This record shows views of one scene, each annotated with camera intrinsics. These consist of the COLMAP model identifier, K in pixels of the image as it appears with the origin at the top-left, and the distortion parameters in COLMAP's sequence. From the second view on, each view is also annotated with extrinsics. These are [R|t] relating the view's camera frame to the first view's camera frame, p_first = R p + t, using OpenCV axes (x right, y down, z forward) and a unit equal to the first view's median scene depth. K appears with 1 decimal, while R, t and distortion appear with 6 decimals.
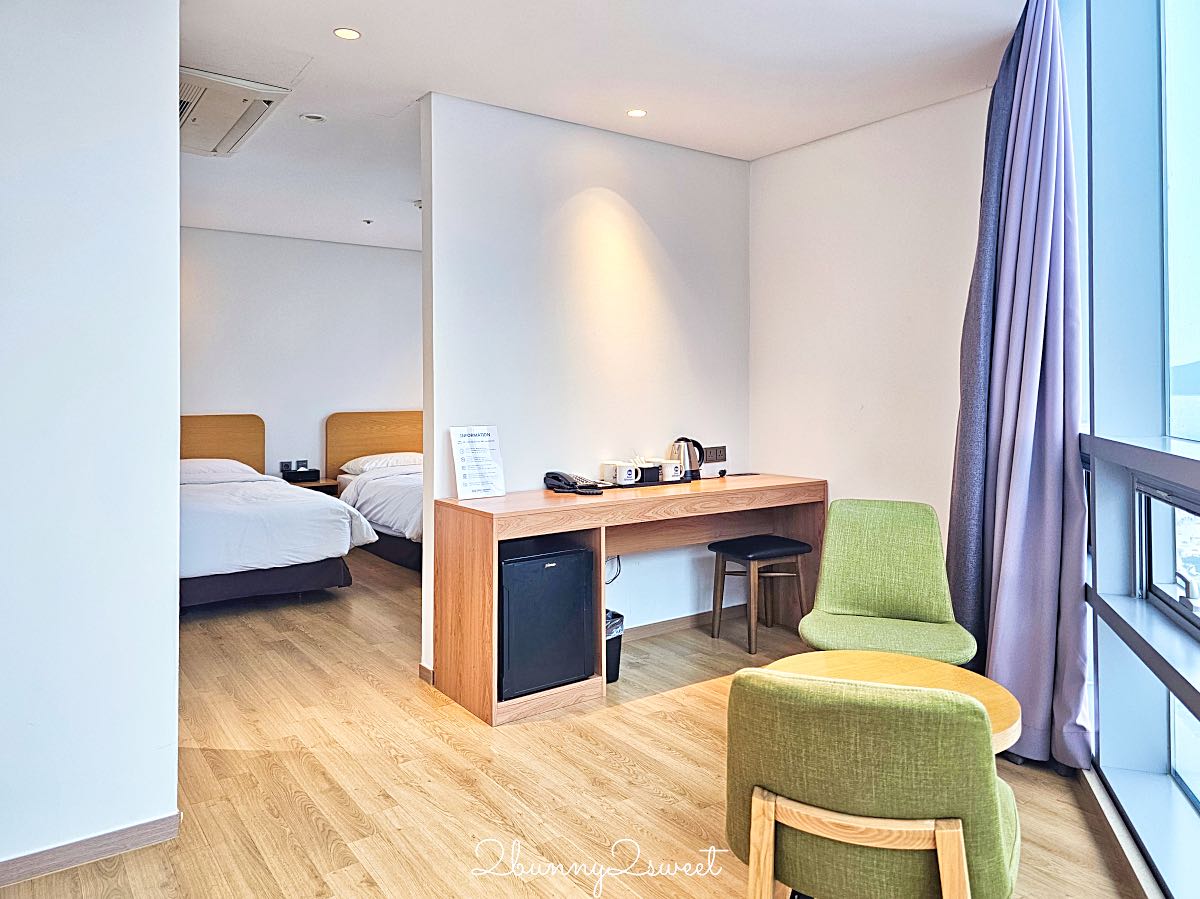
lens RADIAL K [[854.7, 0, 604.7], [0, 854.7, 380.3], [0, 0, 1]] dist [0.073045, -0.066293]
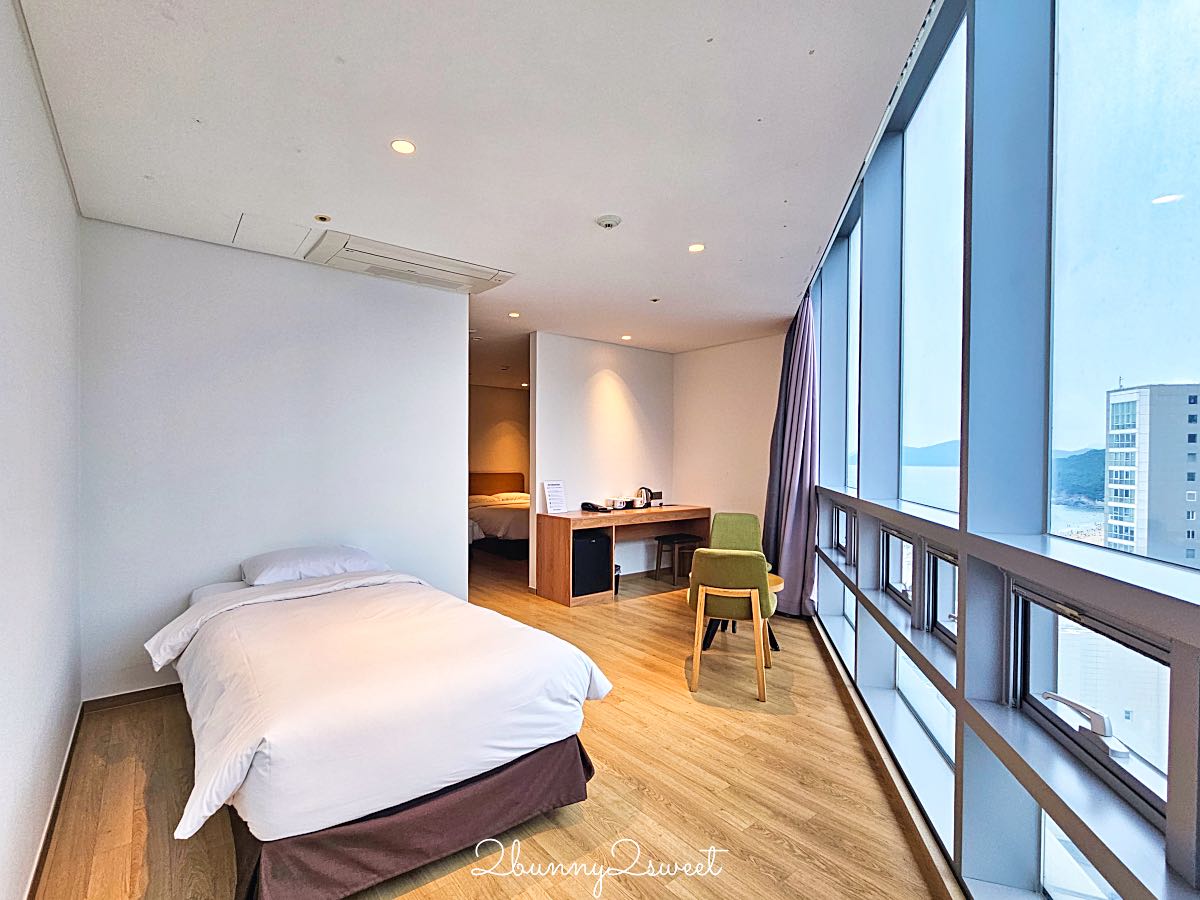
lens RADIAL K [[565.7, 0, 568.0], [0, 565.7, 470.8], [0, 0, 1]] dist [-0.000369, -0.000280]
pose [[0.999647, 0.007117, 0.025616, -0.165006], [-0.007891, 0.999512, 0.030238, -0.017505], [-0.025388, -0.030430, 0.999214, -0.489138]]
